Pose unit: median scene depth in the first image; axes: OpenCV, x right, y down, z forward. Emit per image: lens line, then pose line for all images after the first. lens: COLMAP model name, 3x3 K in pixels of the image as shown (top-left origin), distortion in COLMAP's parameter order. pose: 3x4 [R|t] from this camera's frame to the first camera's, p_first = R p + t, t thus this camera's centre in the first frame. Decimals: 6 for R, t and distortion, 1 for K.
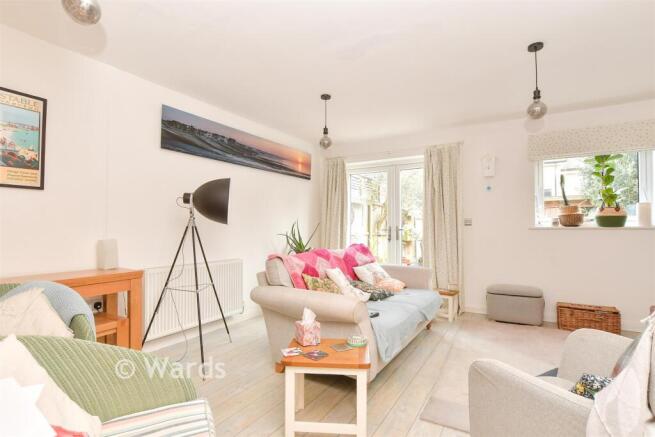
lens RADIAL K [[323.3, 0, 327.5], [0, 323.3, 218.5], [0, 0, 1]] dist [-0.001563, -0.000126]
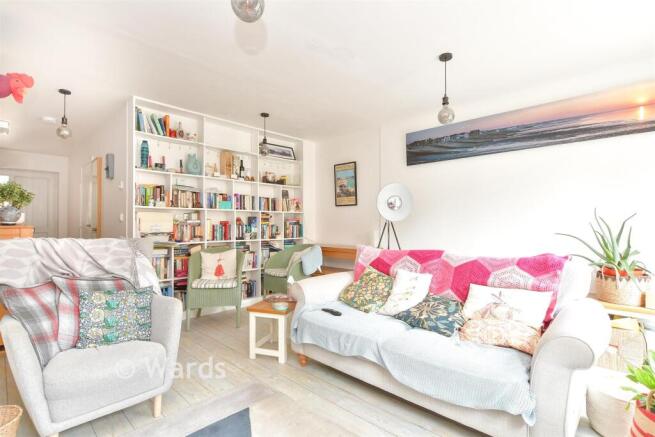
lens RADIAL K [[323.3, 0, 327.5], [0, 323.3, 218.5], [0, 0, 1]] dist [-0.001563, -0.000126]
pose [[-0.220111, -0.016459, -0.975336, 0.825069], [0.024103, 0.999461, -0.022306, 0.025460], [0.975177, -0.028419, -0.219596, 0.895053]]
